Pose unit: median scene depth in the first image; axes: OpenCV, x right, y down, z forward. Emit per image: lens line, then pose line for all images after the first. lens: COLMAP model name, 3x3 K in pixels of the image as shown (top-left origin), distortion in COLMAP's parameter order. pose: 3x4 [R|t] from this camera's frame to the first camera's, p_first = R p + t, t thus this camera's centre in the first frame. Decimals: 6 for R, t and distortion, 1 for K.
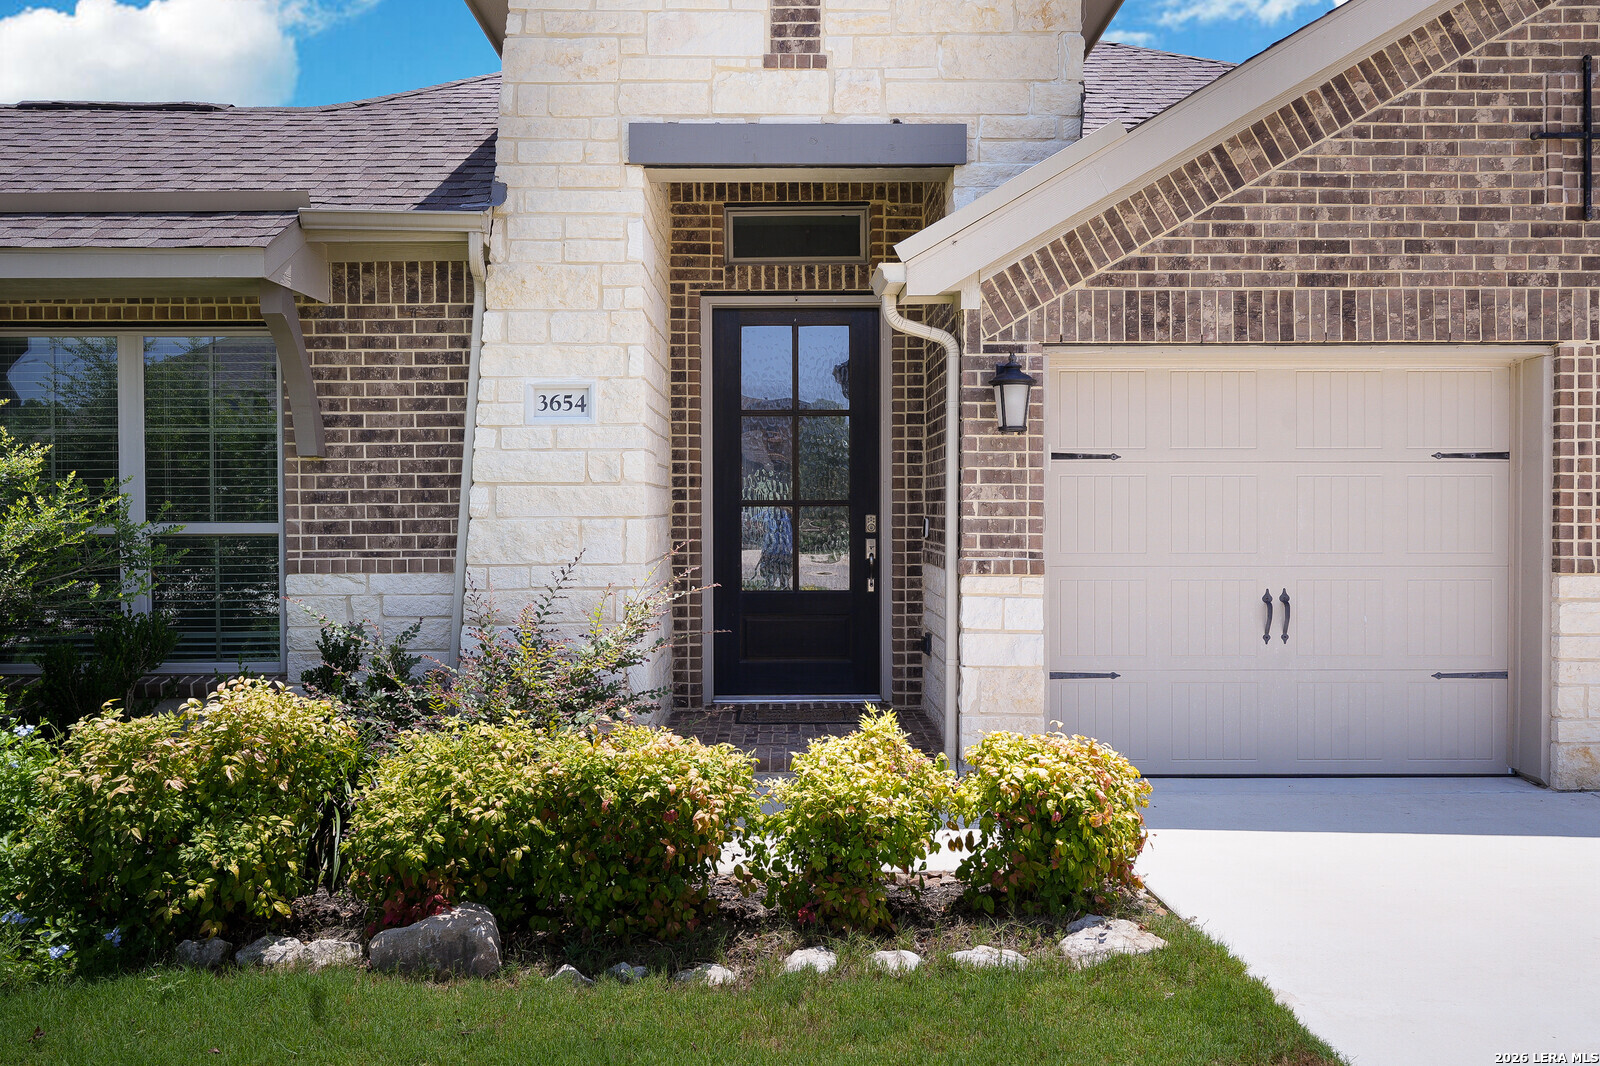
lens RADIAL K [[1254.9, 0, 794.3], [0, 1254.9, 521.4], [0, 0, 1]] dist [-0.002257, 0.004624]
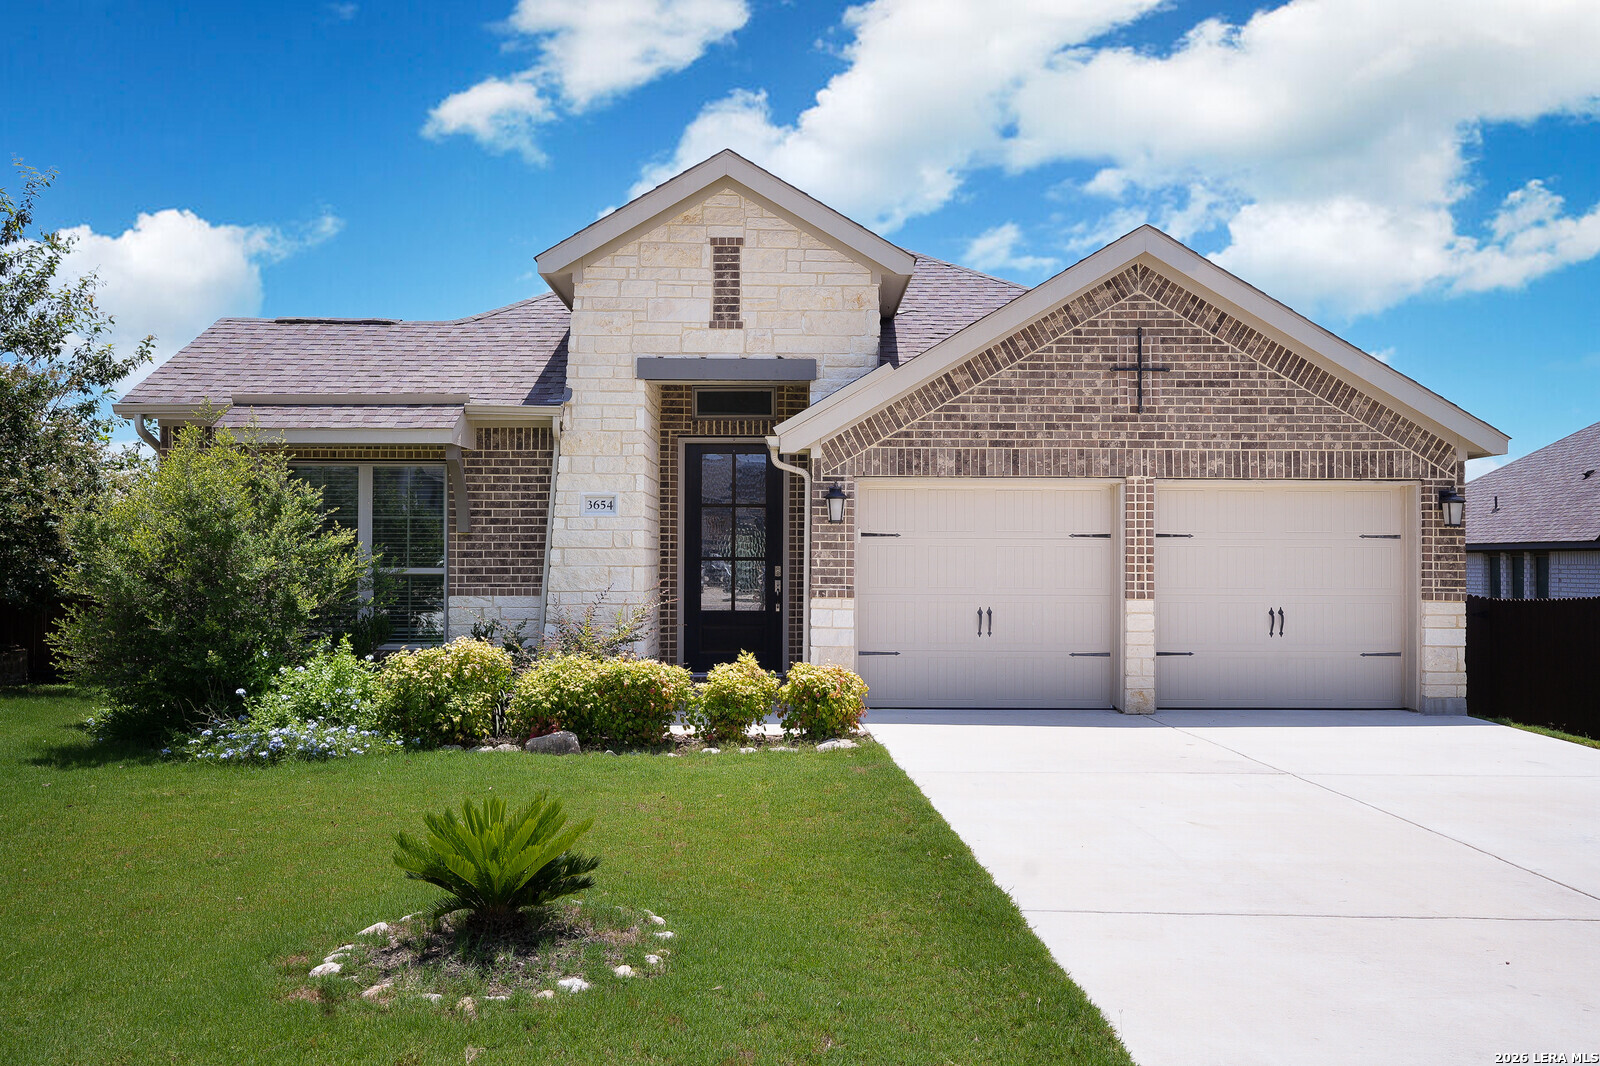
lens RADIAL K [[1230.6, 0, 800.0], [0, 1230.6, 533.0], [0, 0, 1]] dist [-0.004833, 0.003823]
pose [[0.999964, 0.006457, 0.005553, 0.105764], [-0.006269, 0.999429, -0.033211, 0.006729], [-0.005764, 0.033175, 0.999433, -0.855967]]
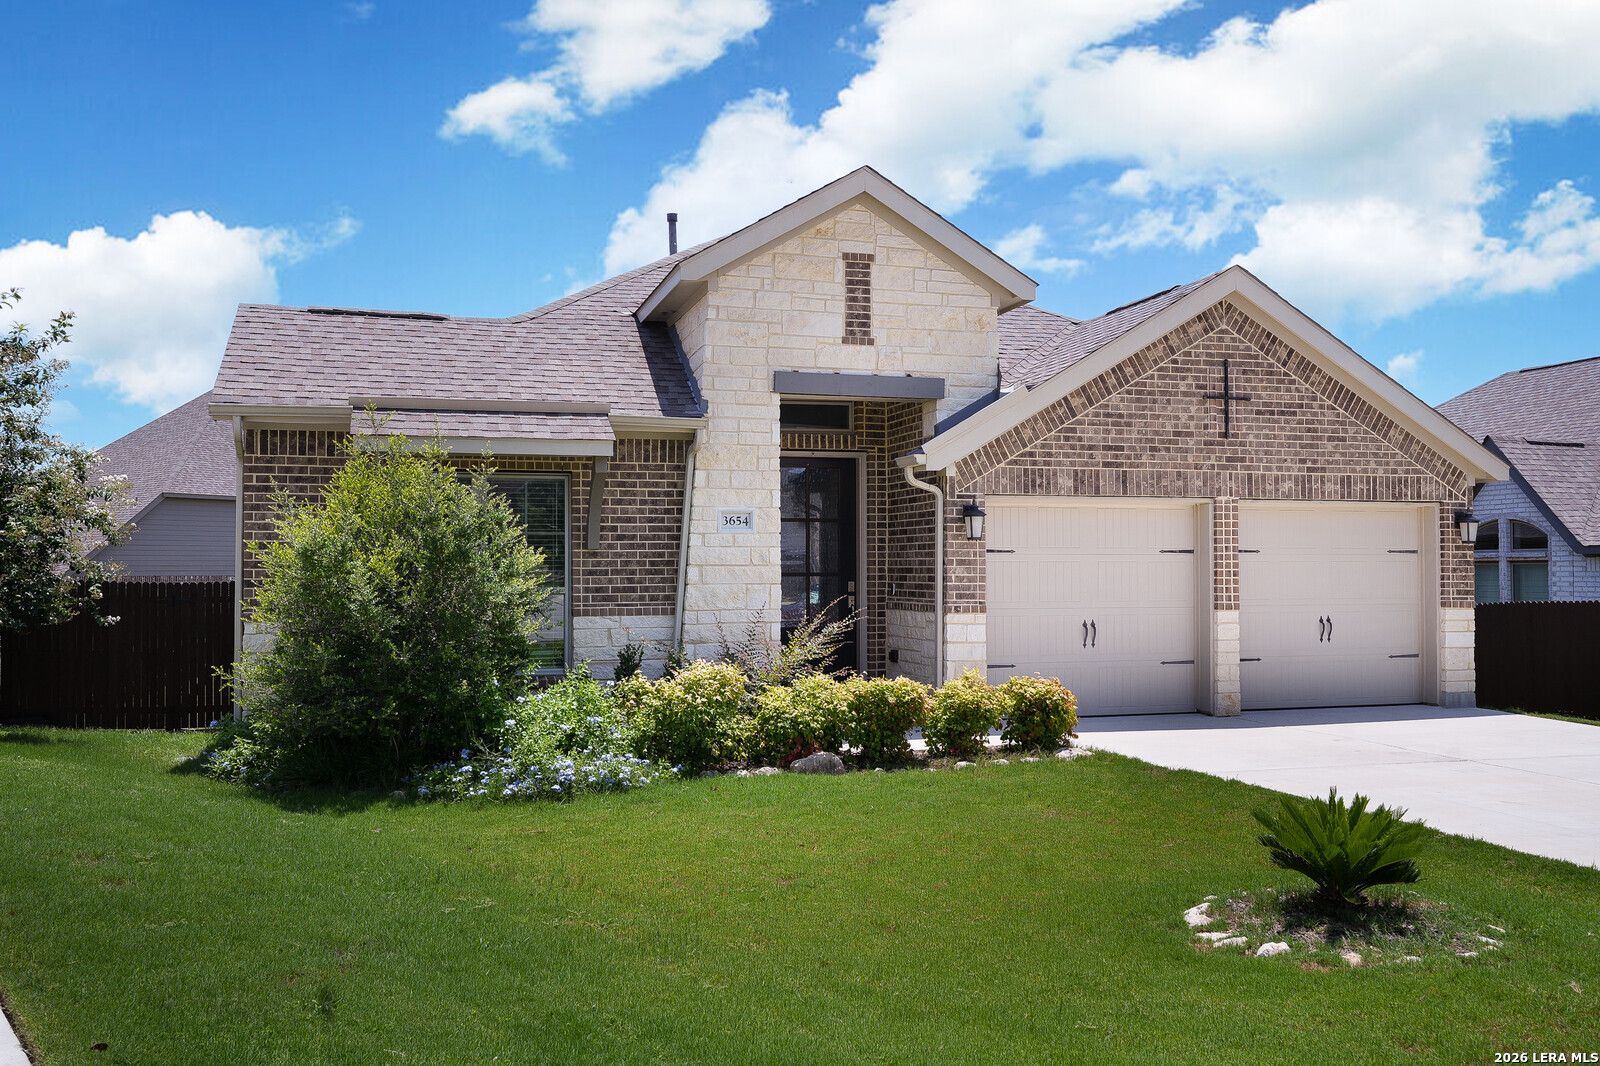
lens RADIAL K [[1348.6, 0, 800.0], [0, 1348.6, 533.0], [0, 0, 1]] dist [-0.005408, -0.001268]
pose [[0.960771, 0.008244, 0.277220, -0.654841], [0.001843, 0.999346, -0.036106, -0.006204], [-0.277337, 0.035201, 0.960128, -0.925897]]
